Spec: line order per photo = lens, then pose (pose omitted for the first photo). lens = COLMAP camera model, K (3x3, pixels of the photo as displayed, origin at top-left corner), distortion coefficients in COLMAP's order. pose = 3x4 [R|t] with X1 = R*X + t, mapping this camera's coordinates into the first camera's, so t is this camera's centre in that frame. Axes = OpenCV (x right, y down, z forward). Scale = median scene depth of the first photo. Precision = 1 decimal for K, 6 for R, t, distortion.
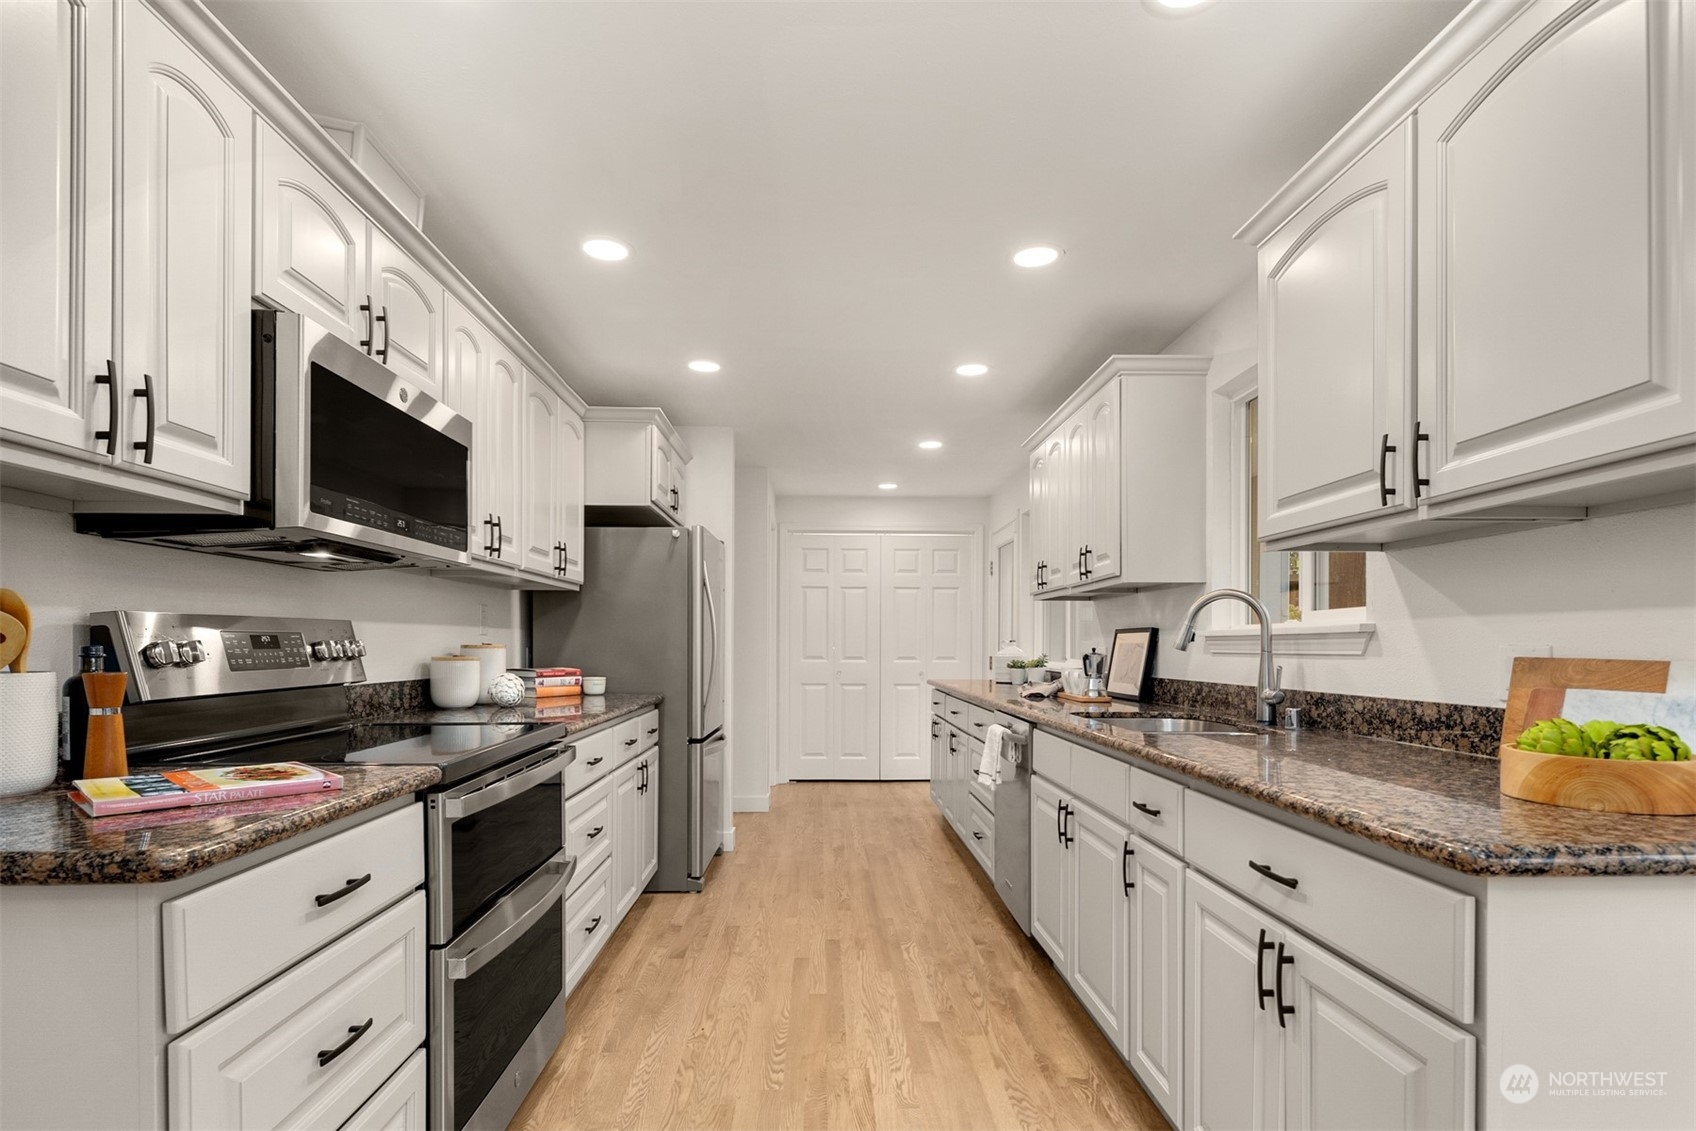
lens RADIAL K [[830.7, 0, 842.8], [0, 830.7, 651.6], [0, 0, 1]] dist [0.000271, -0.000759]
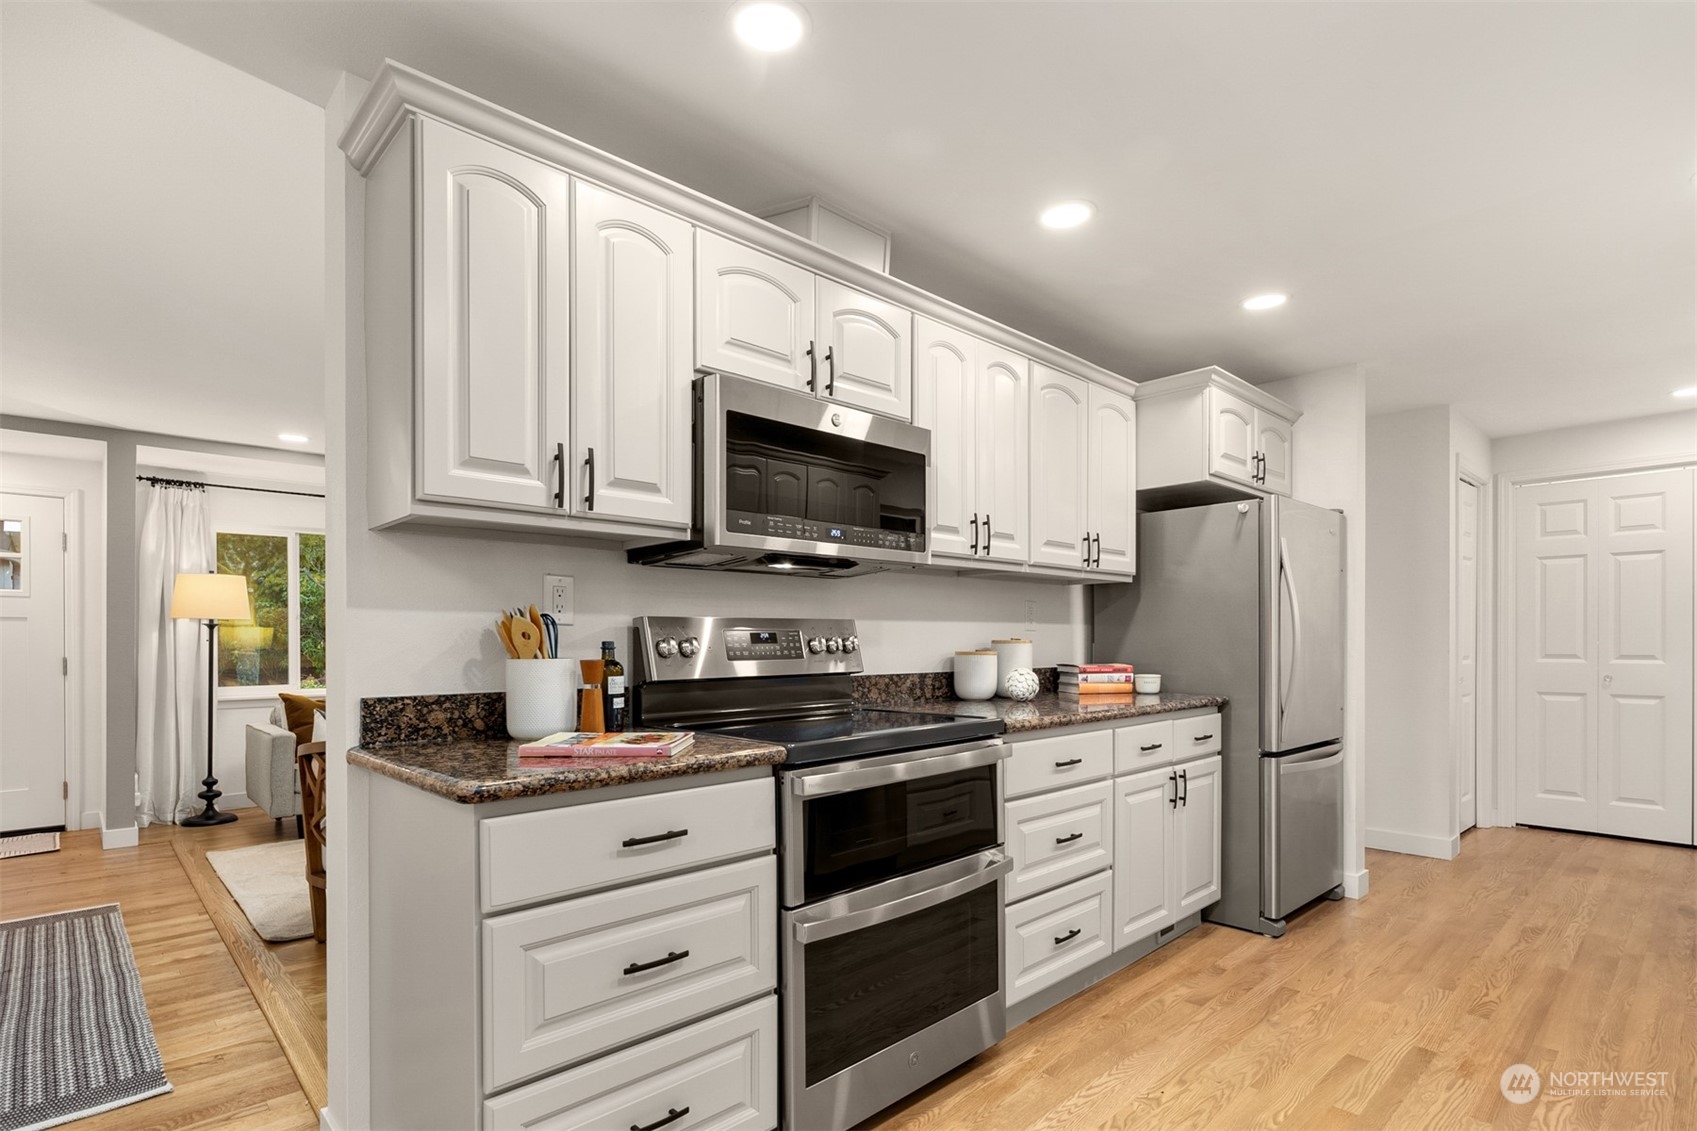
lens RADIAL K [[832.1, 0, 840.6], [0, 832.1, 646.8], [0, 0, 1]] dist [0.002205, -0.000641]
pose [[0.663194, -0.001056, -0.748446, 0.256580], [-0.000662, 0.999998, -0.001998, 0.003083], [0.748447, 0.001821, 0.663192, 0.198273]]
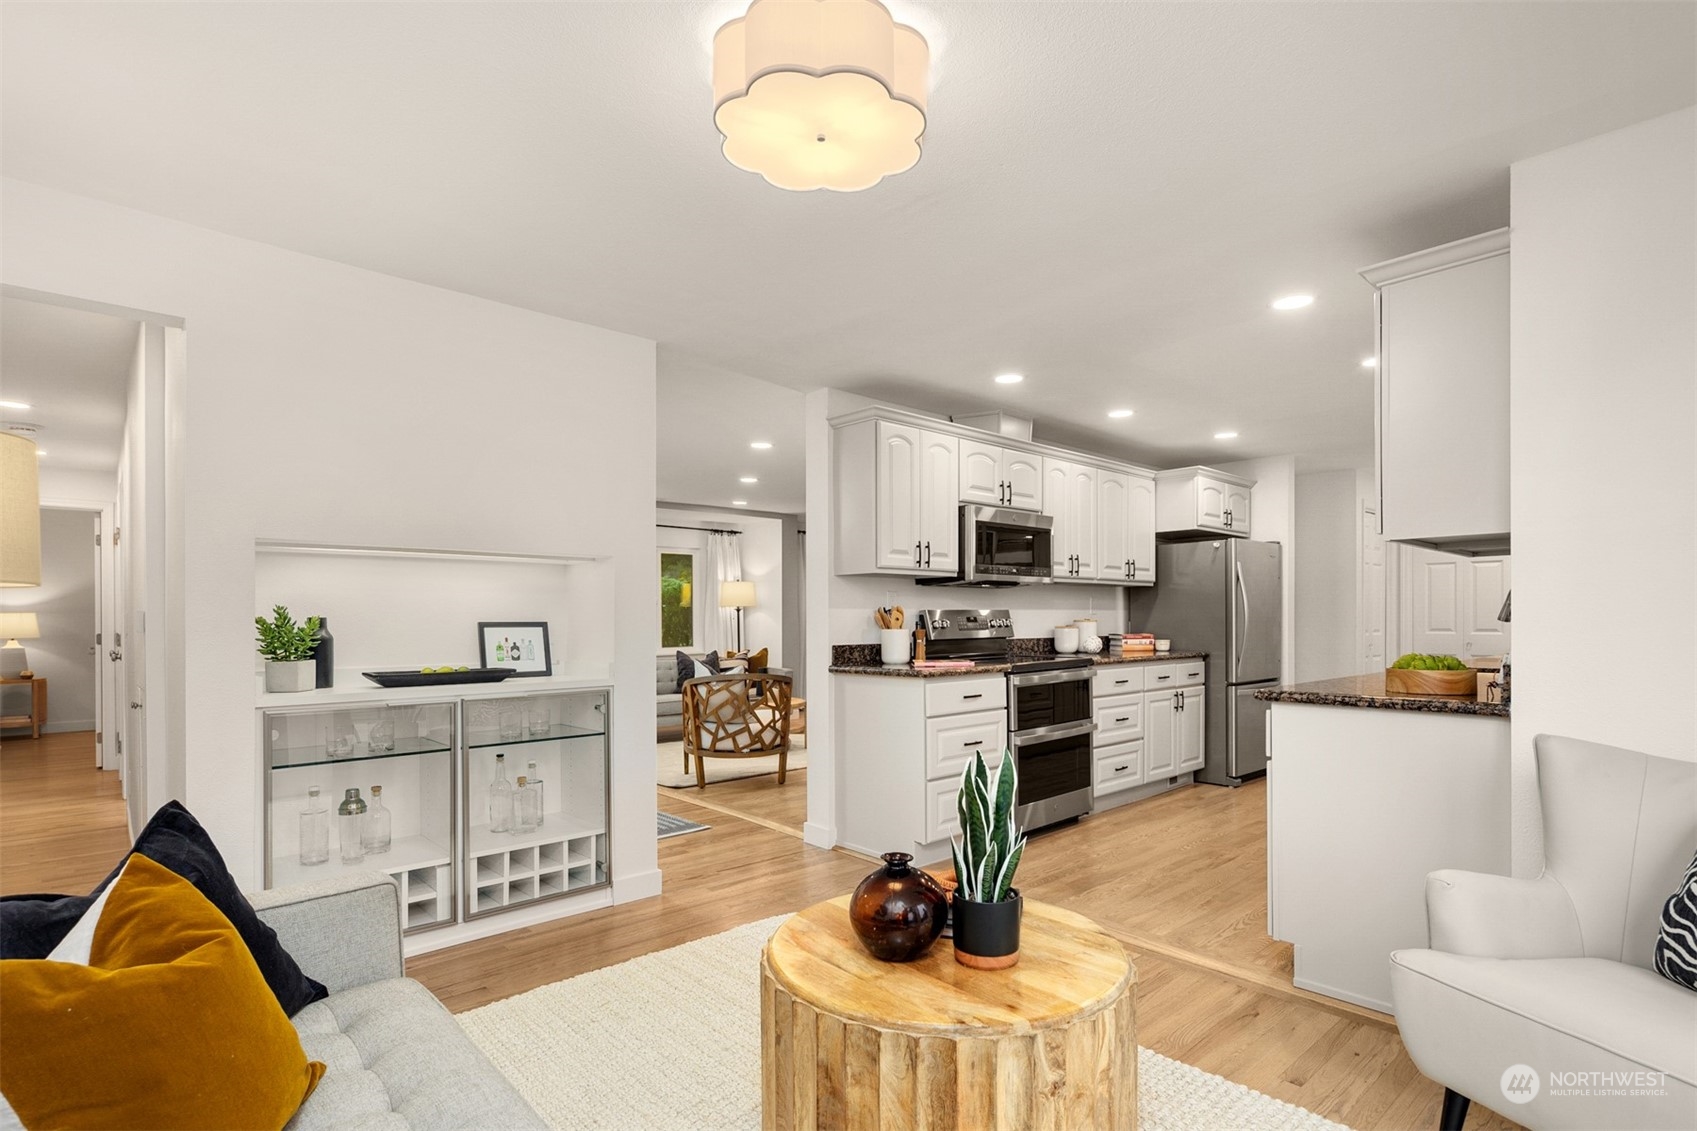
lens RADIAL K [[819.6, 0, 848.0], [0, 819.6, 624.5], [0, 0, 1]] dist [-0.000910, -0.000348]
pose [[0.650139, -0.002599, -0.759811, 0.770289], [0.001119, 0.999996, -0.002463, 0.006961], [0.759815, 0.000752, 0.650139, -0.735577]]
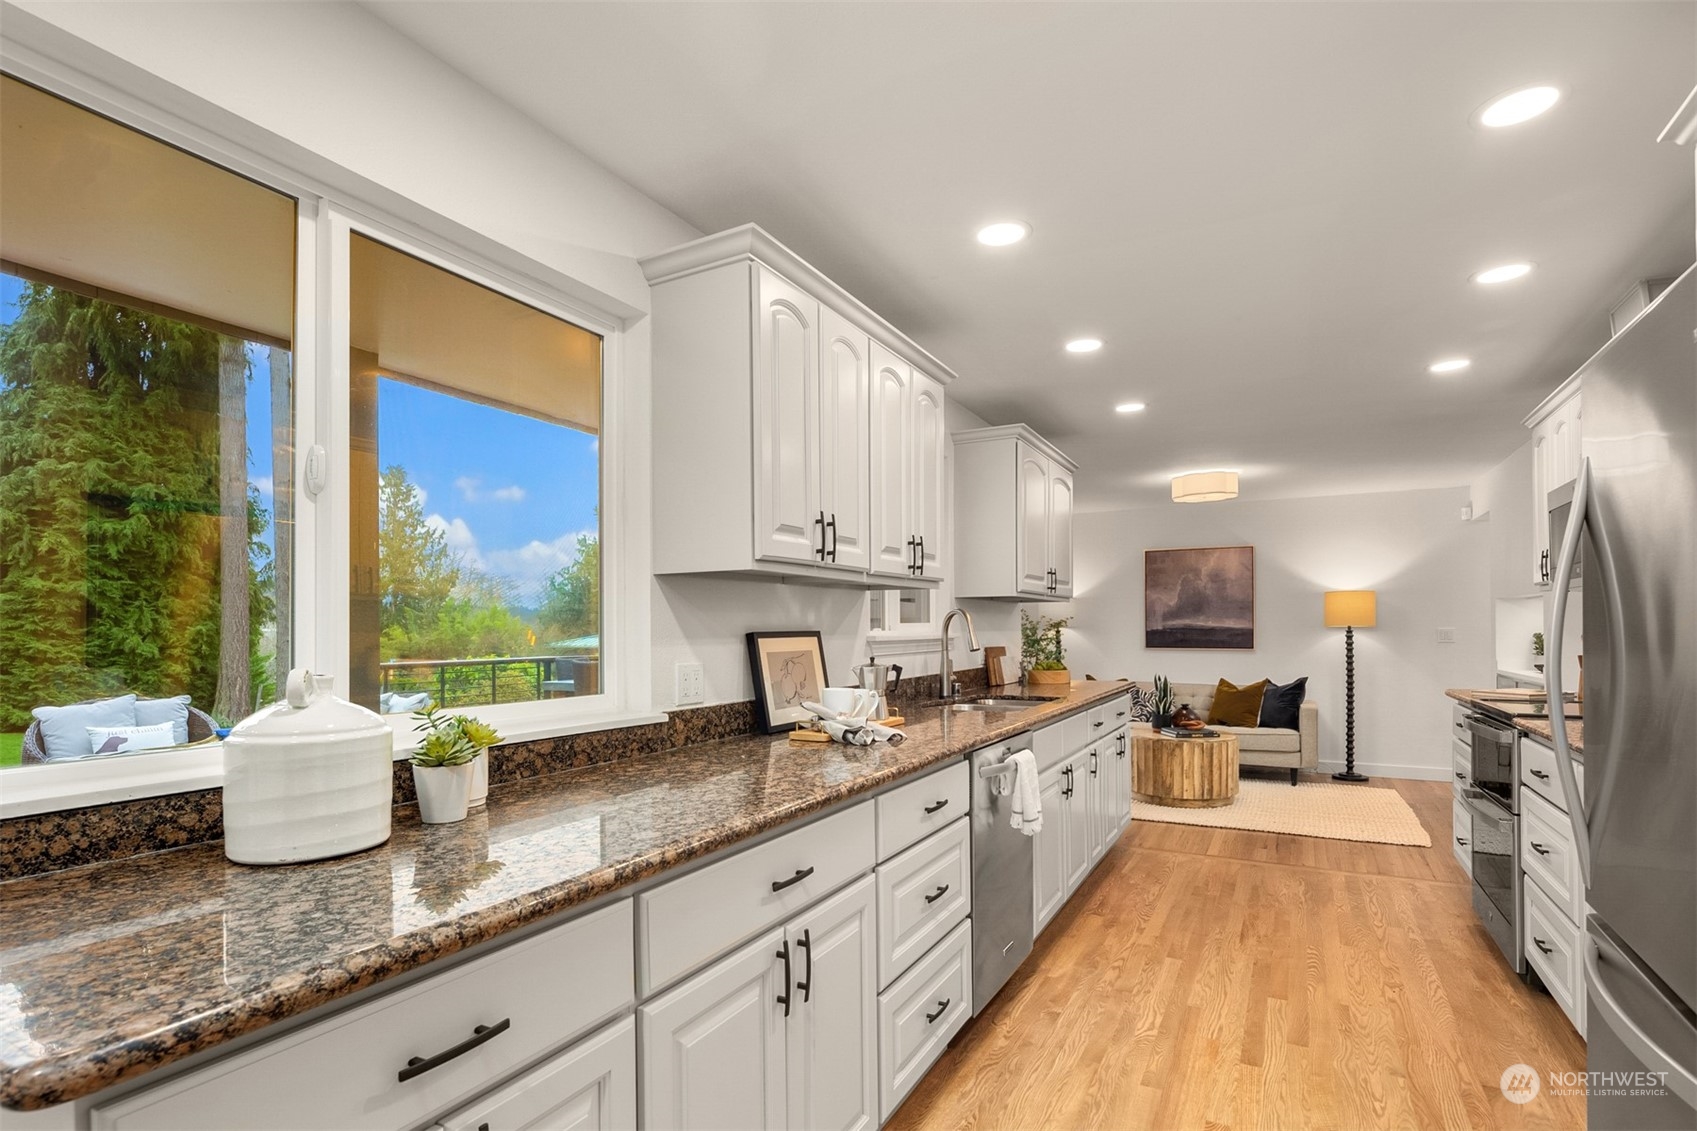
lens RADIAL K [[834.3, 0, 842.1], [0, 834.3, 622.2], [0, 0, 1]] dist [0.000225, -0.000348]
pose [[-0.865037, 0.005641, 0.501676, -0.094305], [0.005559, 0.999983, -0.001659, -0.051282], [-0.501677, 0.001354, -0.865054, 2.426187]]
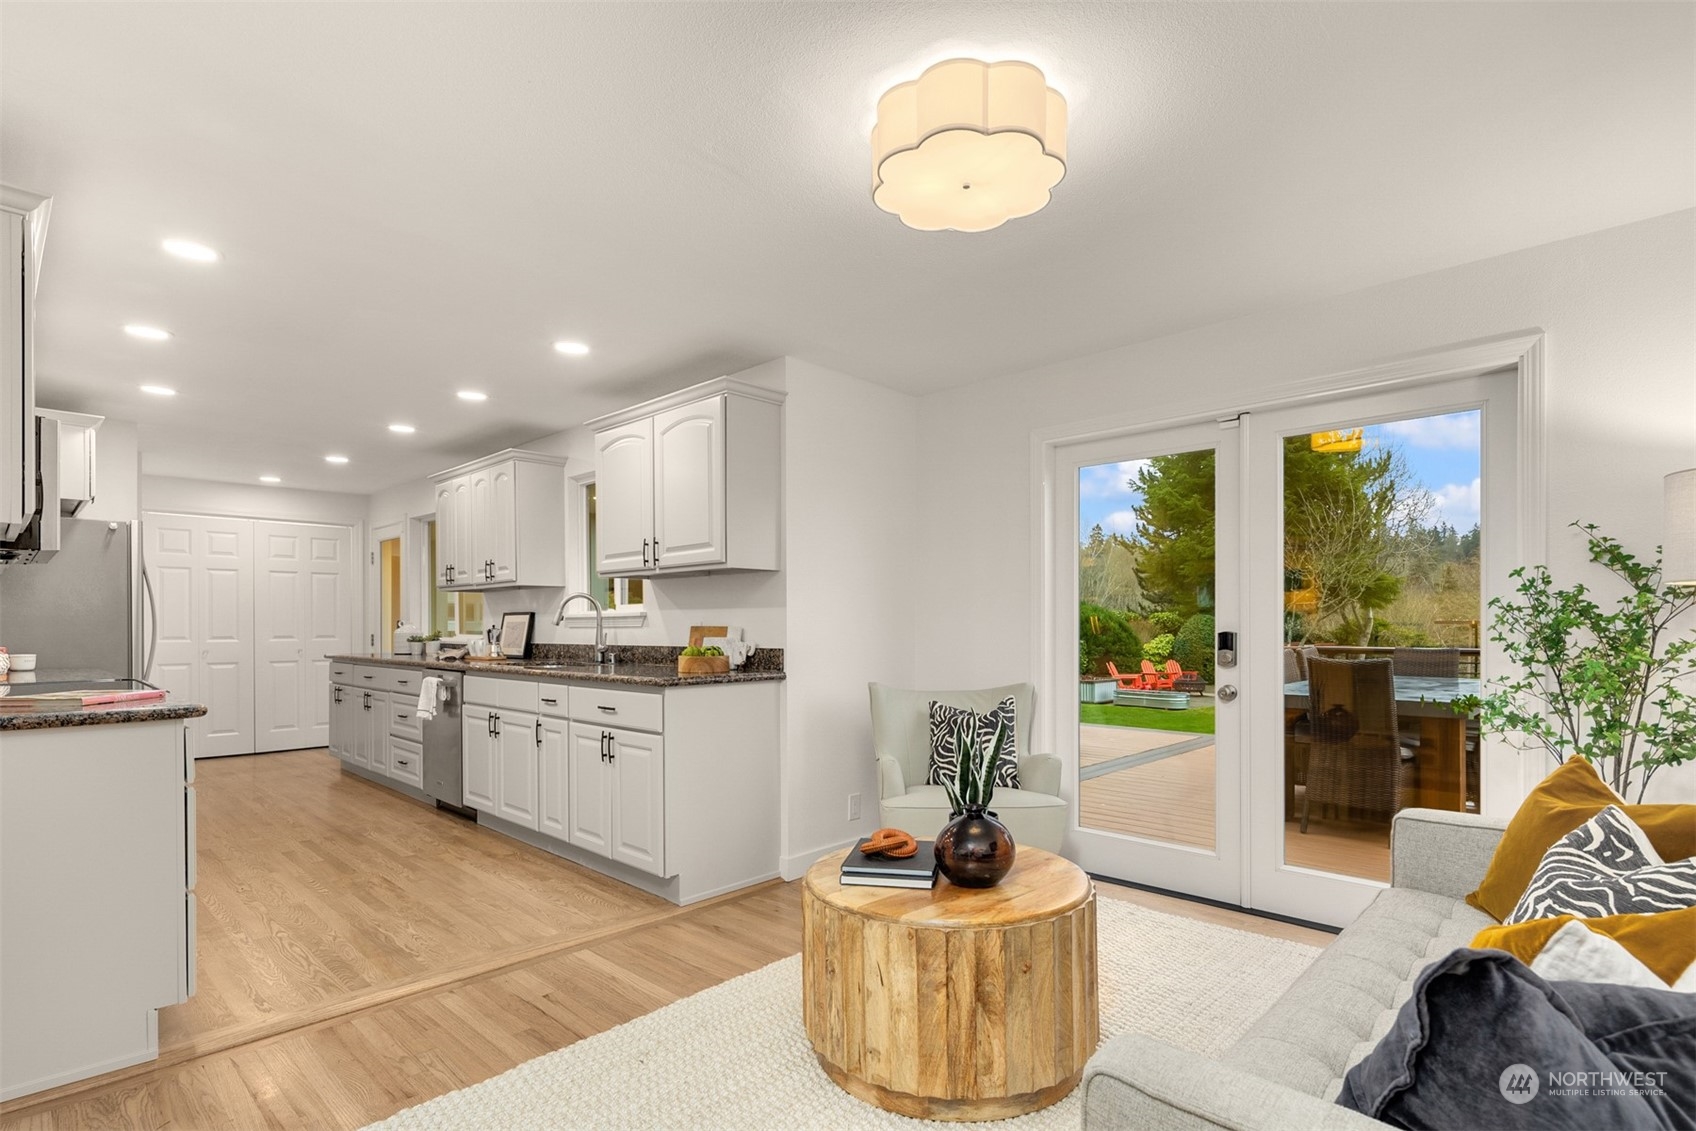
lens RADIAL K [[833.8, 0, 841.6], [0, 833.8, 622.2], [0, 0, 1]] dist [0.000225, -0.000348]
pose [[0.719231, -0.001926, 0.694768, -0.438671], [0.010350, 0.999915, -0.007943, 0.013050], [-0.694694, 0.012903, 0.719190, -0.798236]]
